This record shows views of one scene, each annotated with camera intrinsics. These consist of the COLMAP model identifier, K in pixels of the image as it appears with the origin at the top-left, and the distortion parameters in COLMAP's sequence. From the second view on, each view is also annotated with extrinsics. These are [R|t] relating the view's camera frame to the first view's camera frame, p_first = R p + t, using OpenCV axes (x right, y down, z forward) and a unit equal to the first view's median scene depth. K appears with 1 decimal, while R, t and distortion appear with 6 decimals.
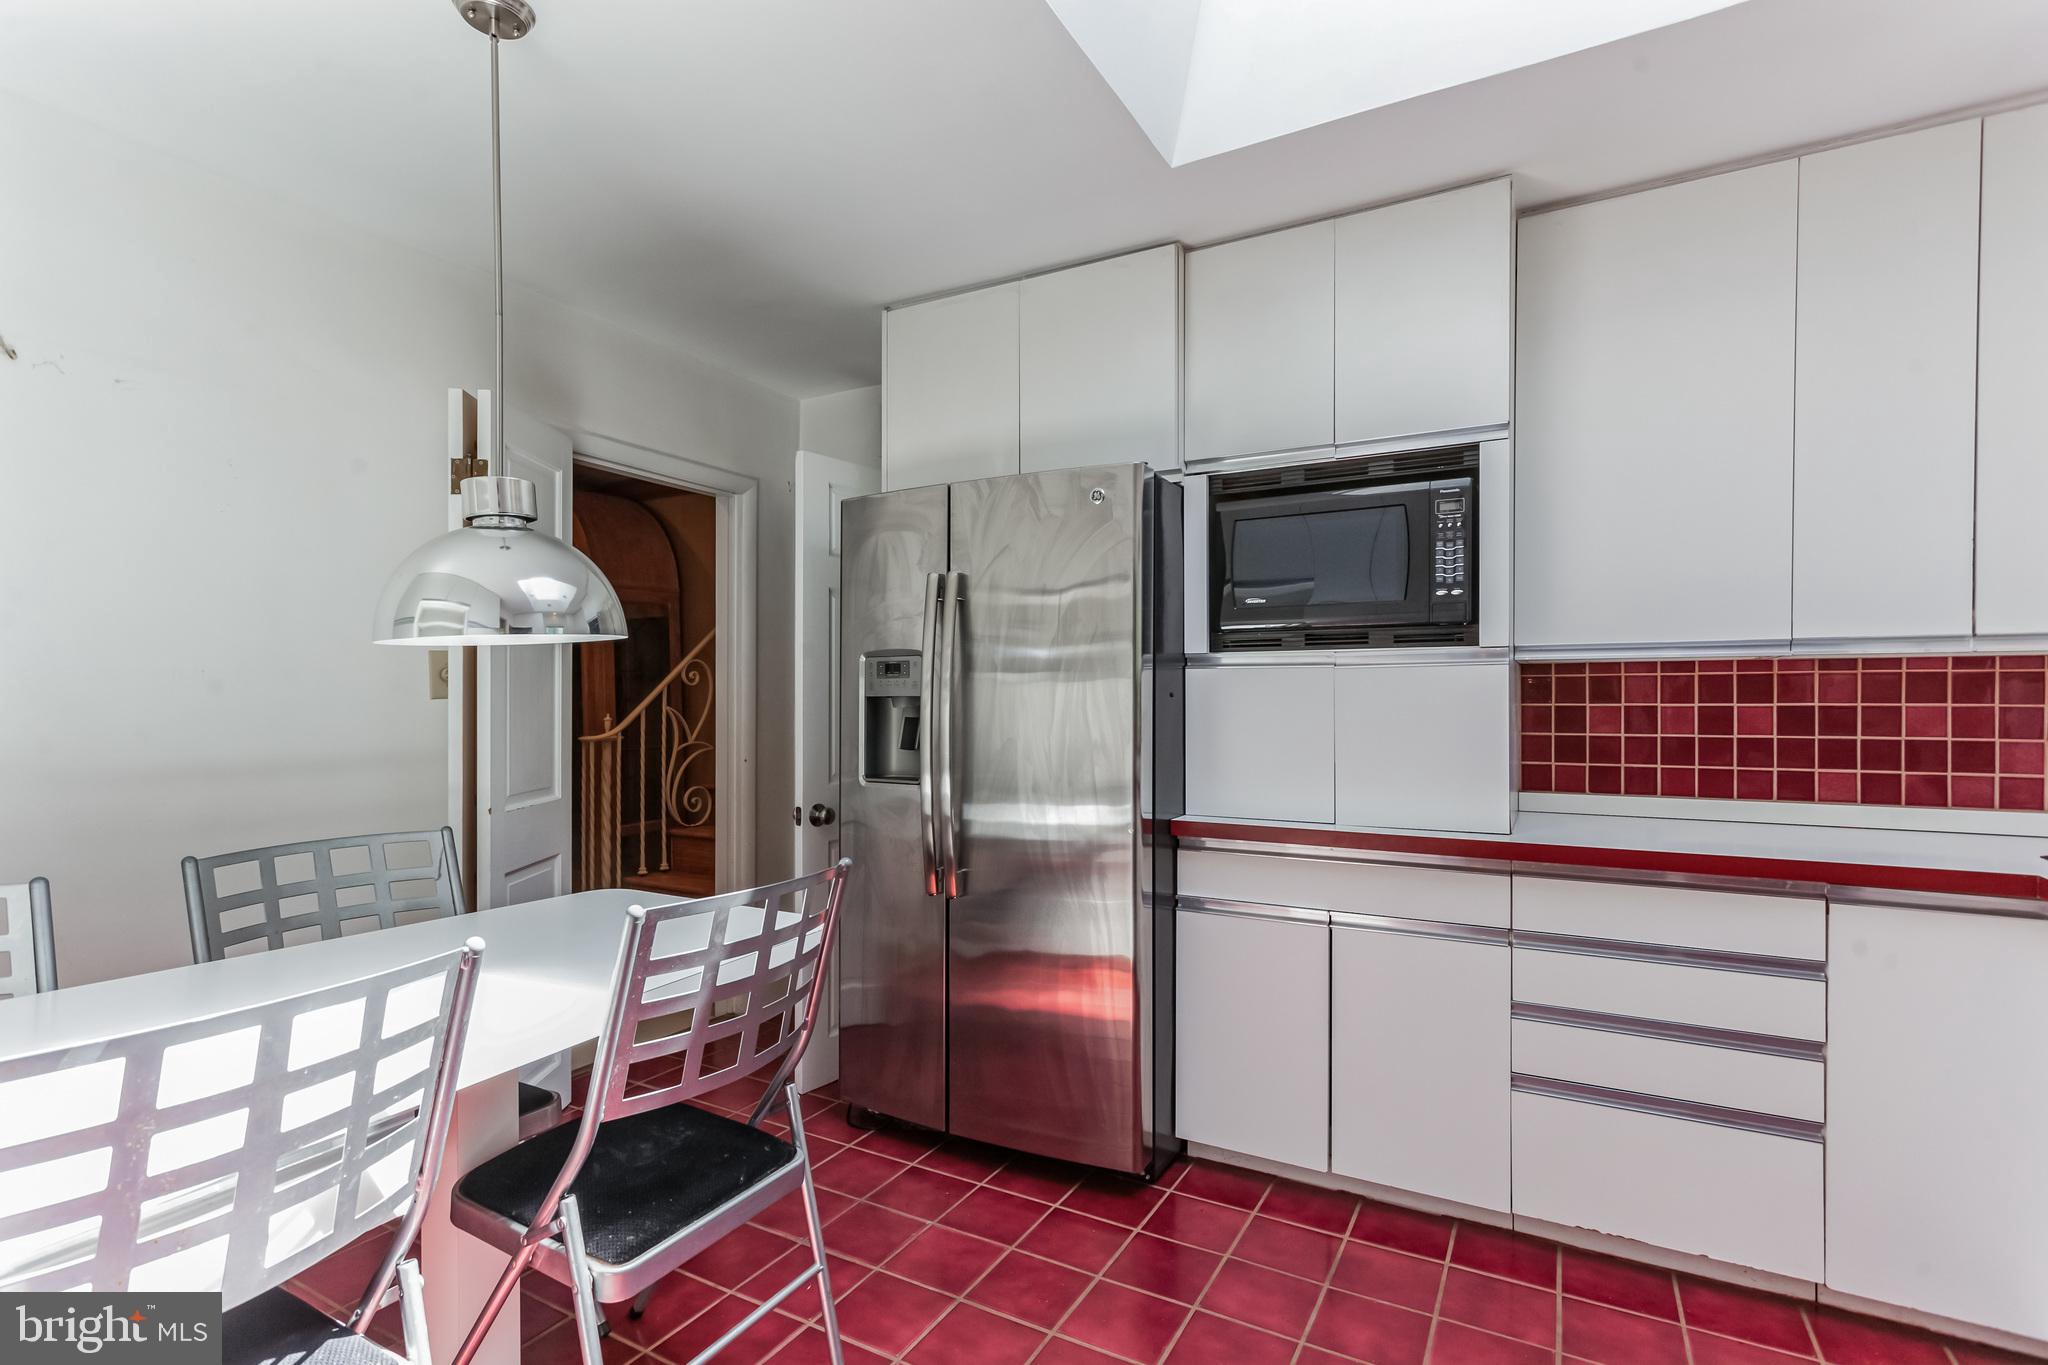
lens RADIAL K [[977.1, 0, 1015.7], [0, 977.1, 714.7], [0, 0, 1]] dist [-0.002398, 0.010450]
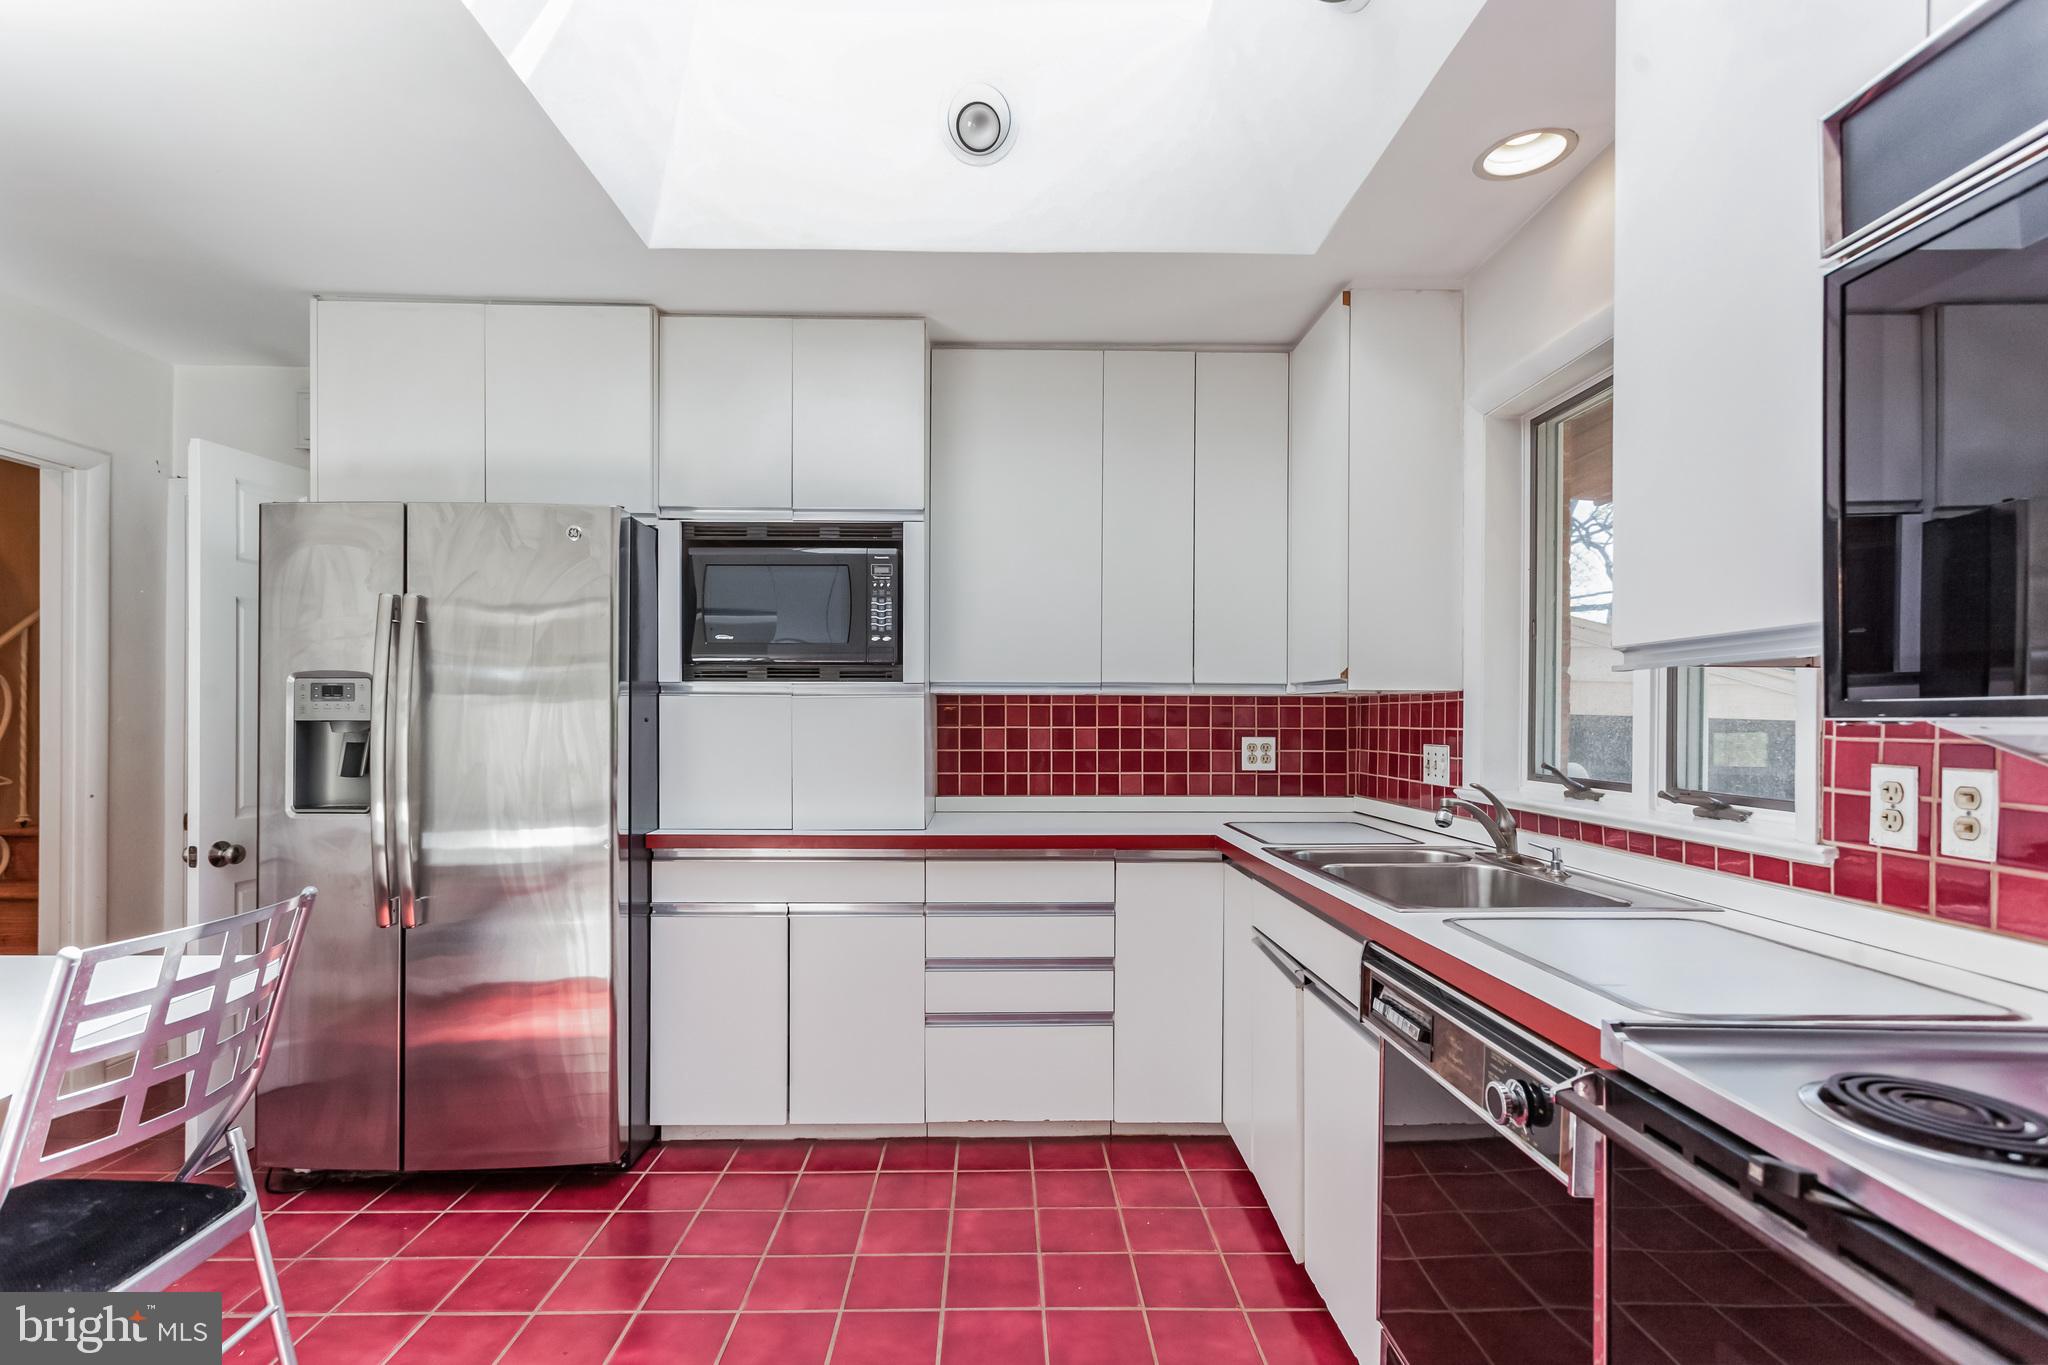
lens RADIAL K [[977.1, 0, 1015.7], [0, 977.1, 714.7], [0, 0, 1]] dist [-0.002398, 0.010450]
pose [[0.861118, 0.004071, 0.508389, -0.041585], [0.004898, 0.999855, -0.016302, -0.006360], [-0.508382, 0.016528, 0.860973, -0.154622]]
